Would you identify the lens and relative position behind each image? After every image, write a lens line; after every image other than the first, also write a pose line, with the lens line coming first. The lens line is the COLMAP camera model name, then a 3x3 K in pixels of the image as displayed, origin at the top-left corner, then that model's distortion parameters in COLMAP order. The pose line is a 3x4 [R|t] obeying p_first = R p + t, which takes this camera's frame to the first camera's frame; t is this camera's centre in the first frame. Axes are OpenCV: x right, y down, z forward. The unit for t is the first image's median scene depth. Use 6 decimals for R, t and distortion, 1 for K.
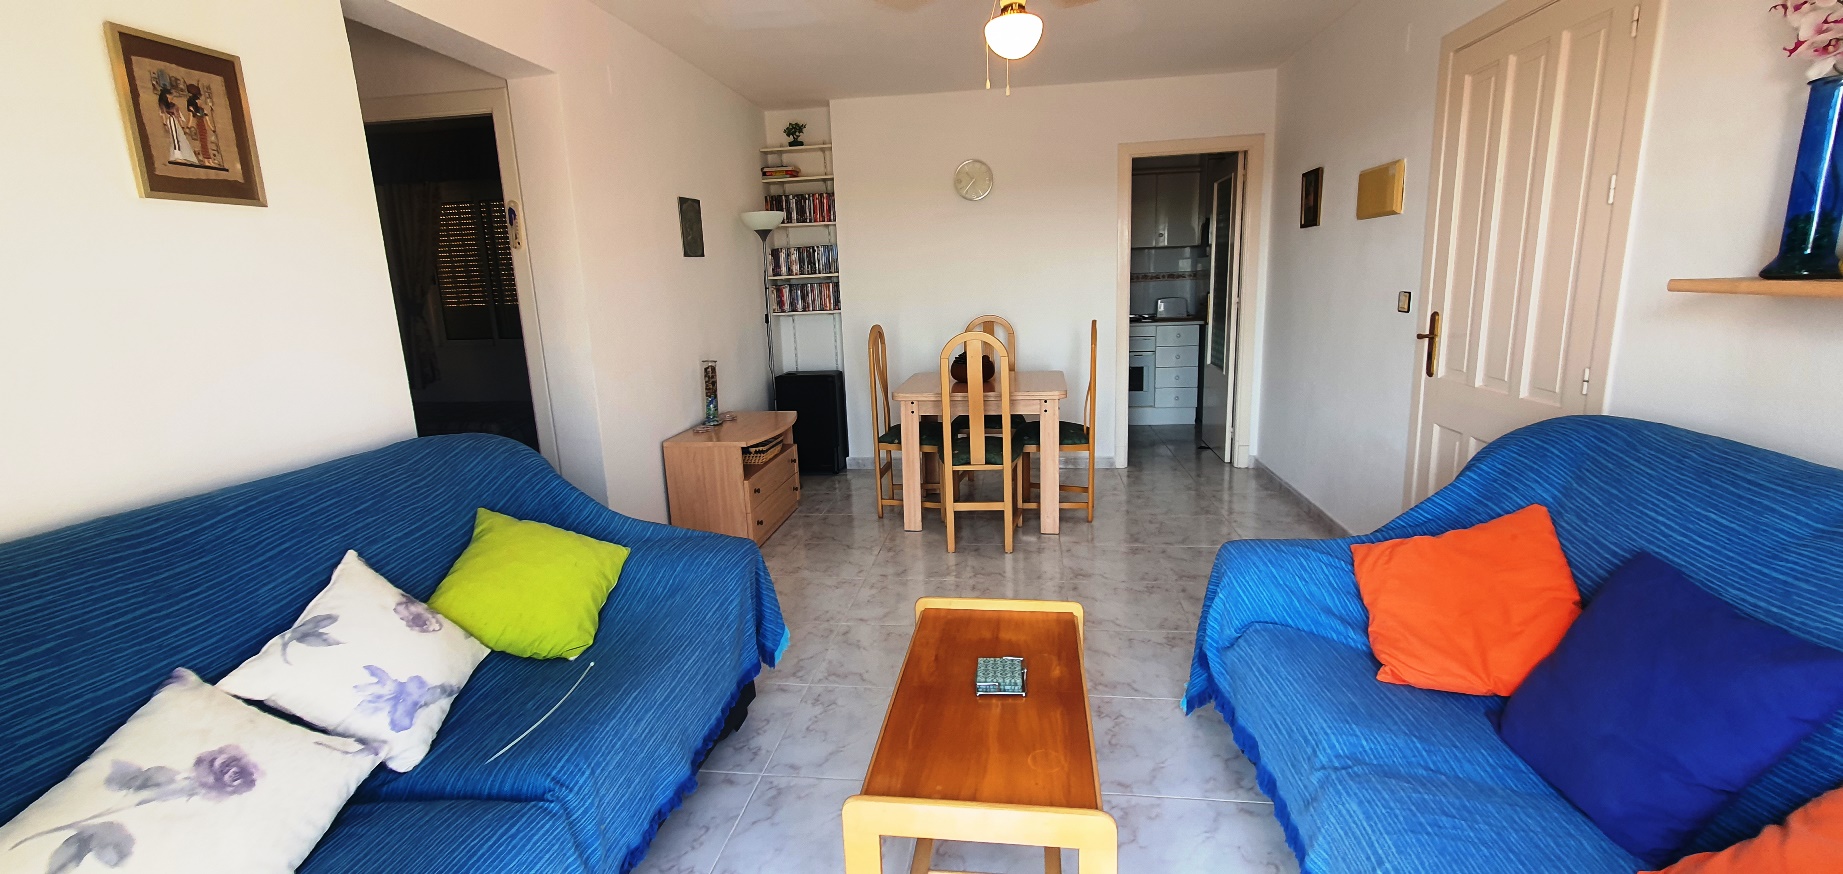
lens RADIAL K [[753.8, 0, 935.5], [0, 753.8, 426.1], [0, 0, 1]] dist [-0.001120, -0.003135]
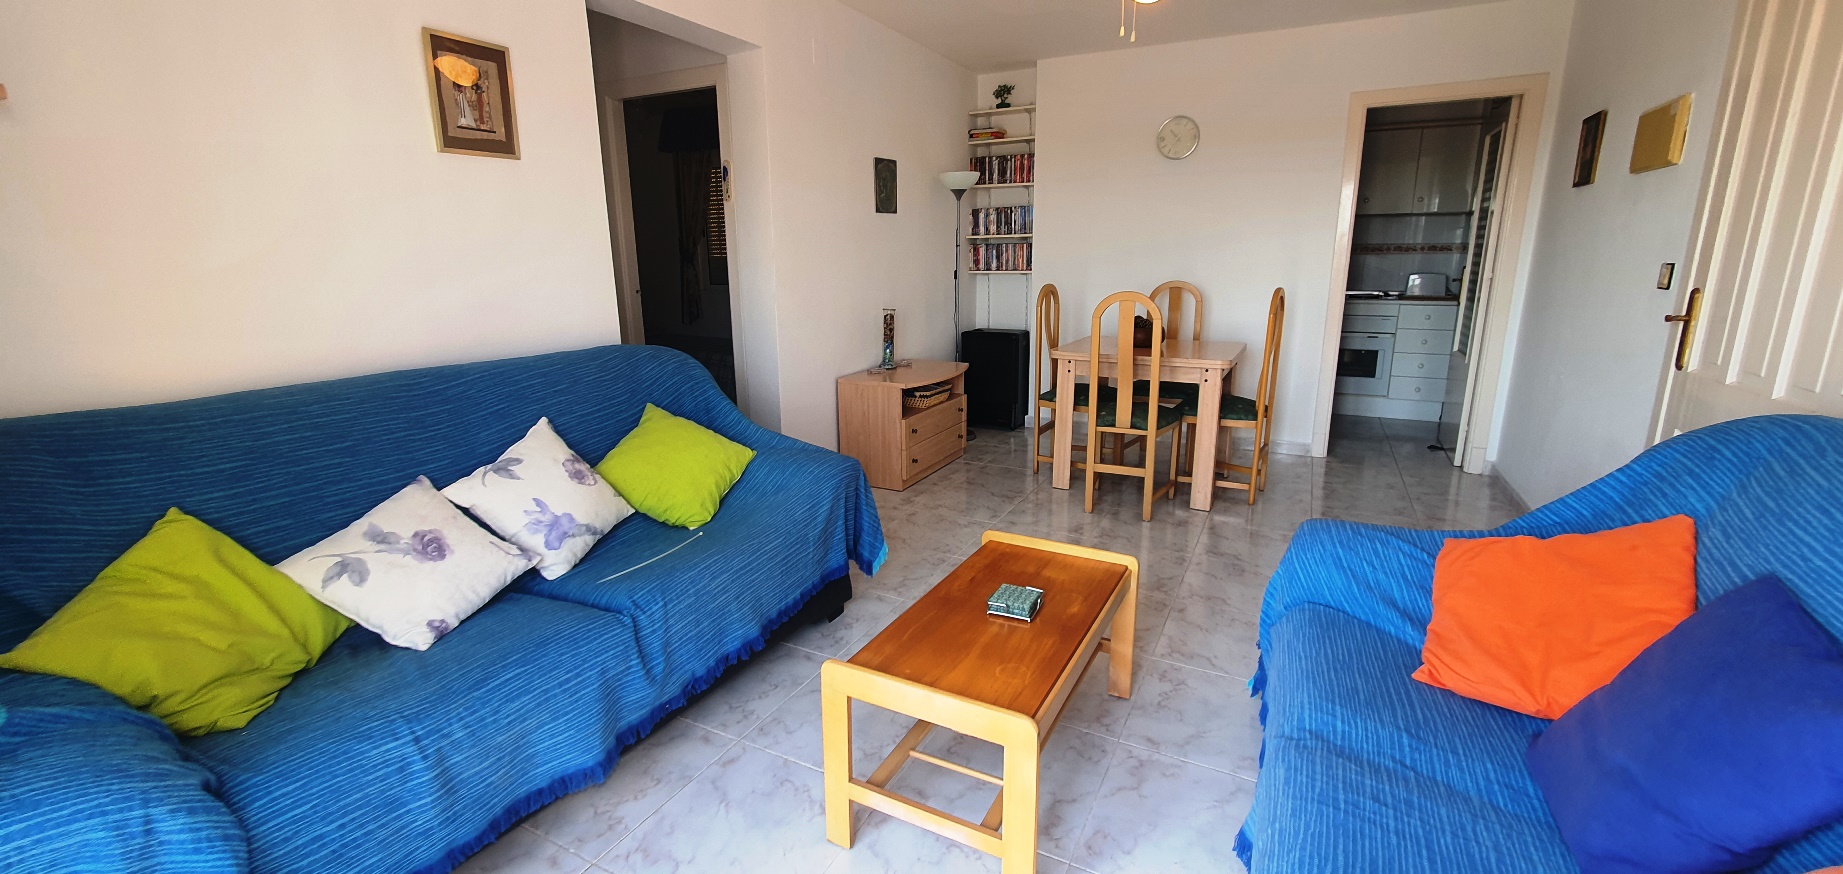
lens RADIAL K [[753.8, 0, 922.1], [0, 753.8, 427.6], [0, 0, 1]] dist [-0.001120, -0.003135]
pose [[0.936008, 0.106999, -0.335322, 0.238938], [-0.093797, 0.994050, 0.055373, 0.035203], [0.339251, -0.020377, 0.940475, -0.029390]]
